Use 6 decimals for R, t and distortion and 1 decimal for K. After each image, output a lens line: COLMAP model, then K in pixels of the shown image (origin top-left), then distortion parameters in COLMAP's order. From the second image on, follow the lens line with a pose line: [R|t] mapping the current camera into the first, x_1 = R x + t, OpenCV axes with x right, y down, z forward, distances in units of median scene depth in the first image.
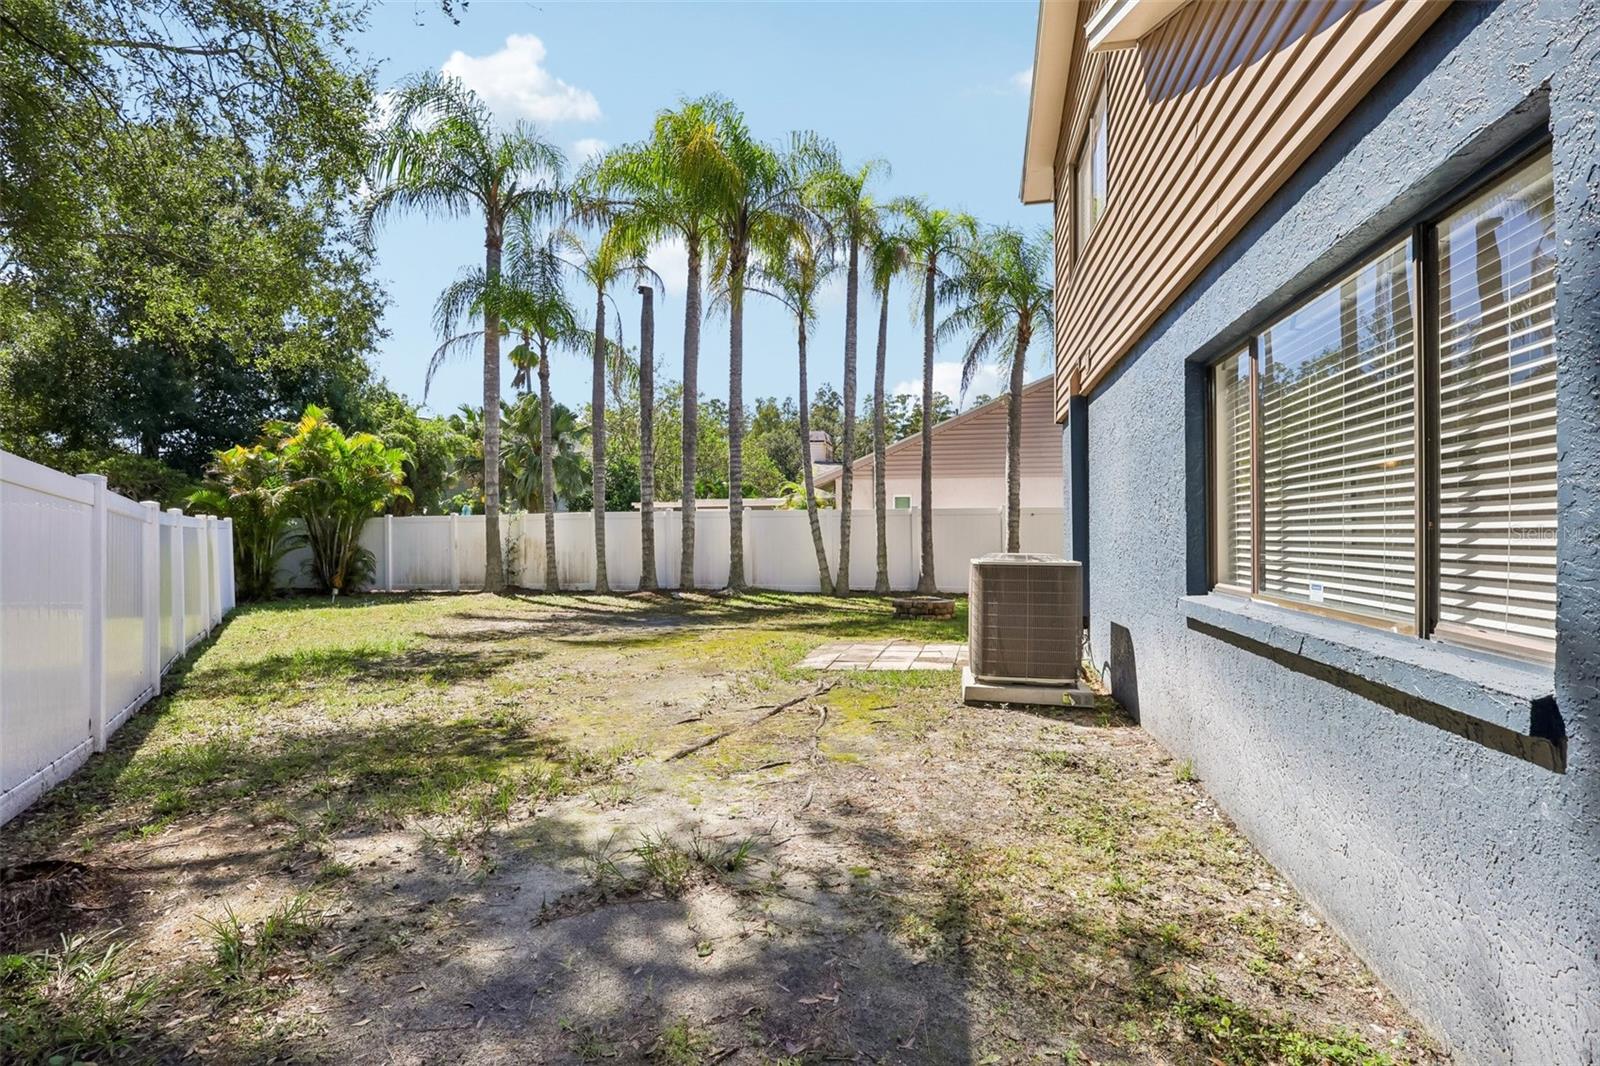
lens RADIAL K [[742.1, 0, 798.2], [0, 742.1, 531.8], [0, 0, 1]] dist [-0.002822, 0.001017]
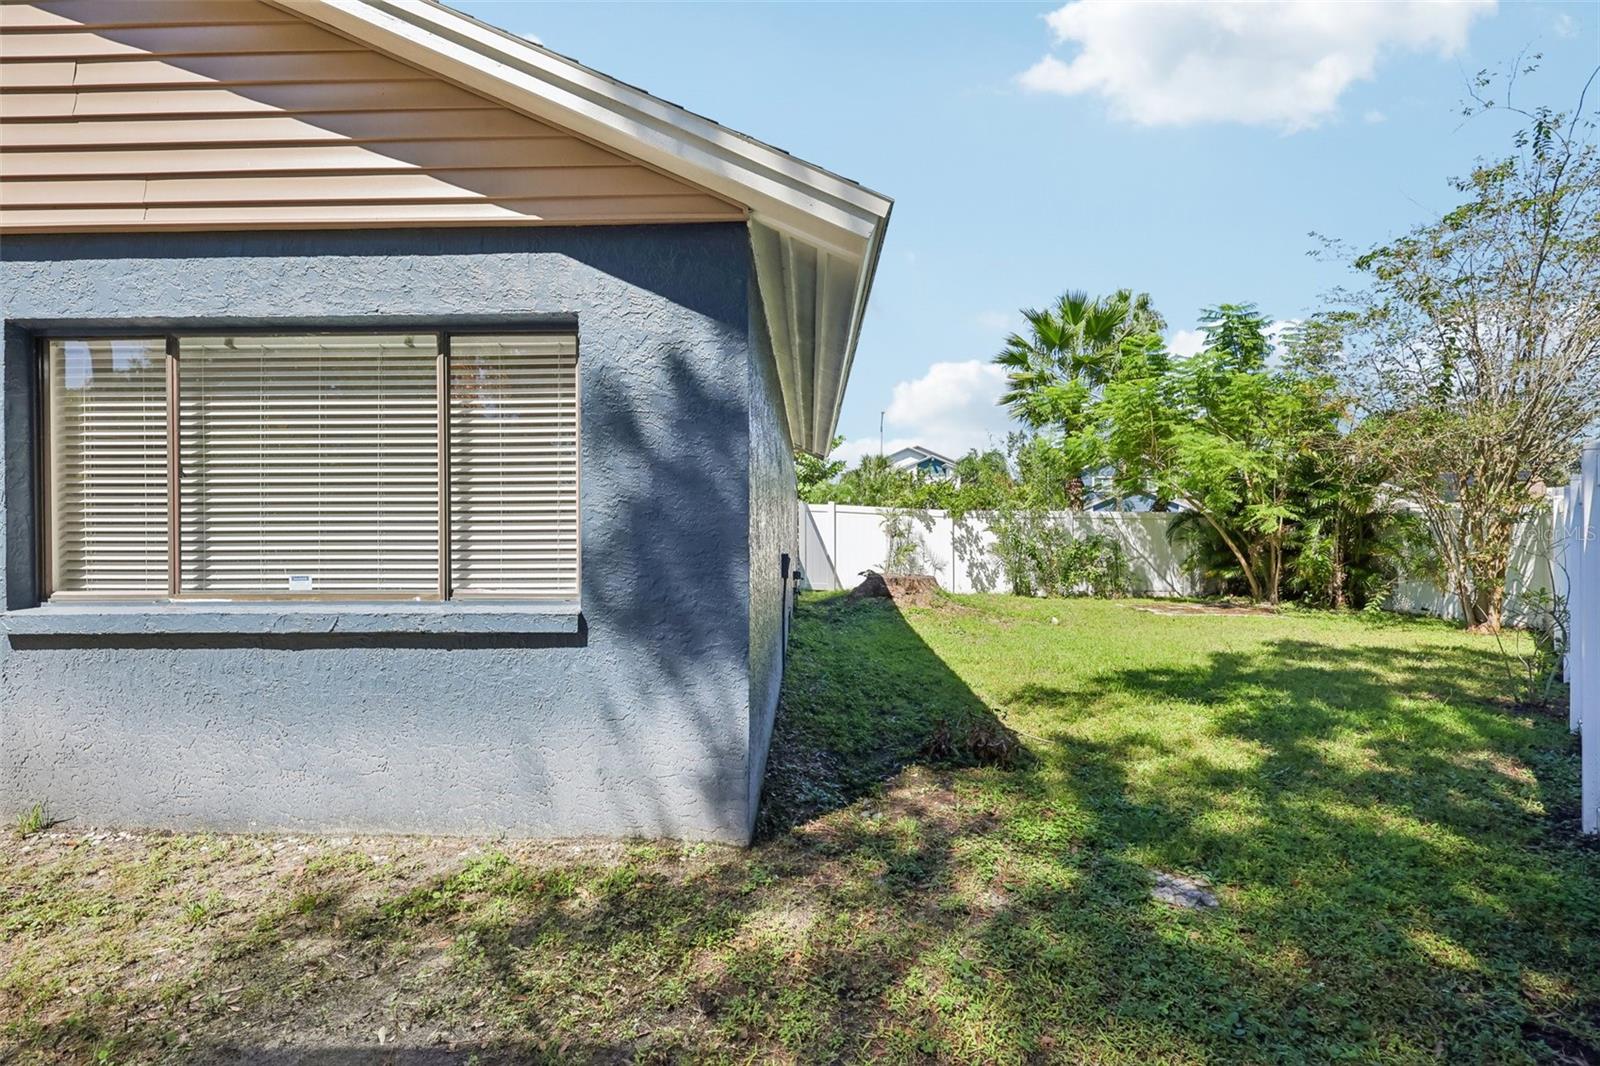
lens RADIAL K [[742.1, 0, 798.2], [0, 742.1, 531.8], [0, 0, 1]] dist [-0.002822, 0.001017]
pose [[-0.185751, -0.002999, 0.982592, -0.609986], [0.000889, 0.999994, 0.003221, -0.003295], [-0.982596, 0.001472, -0.185747, 0.423277]]
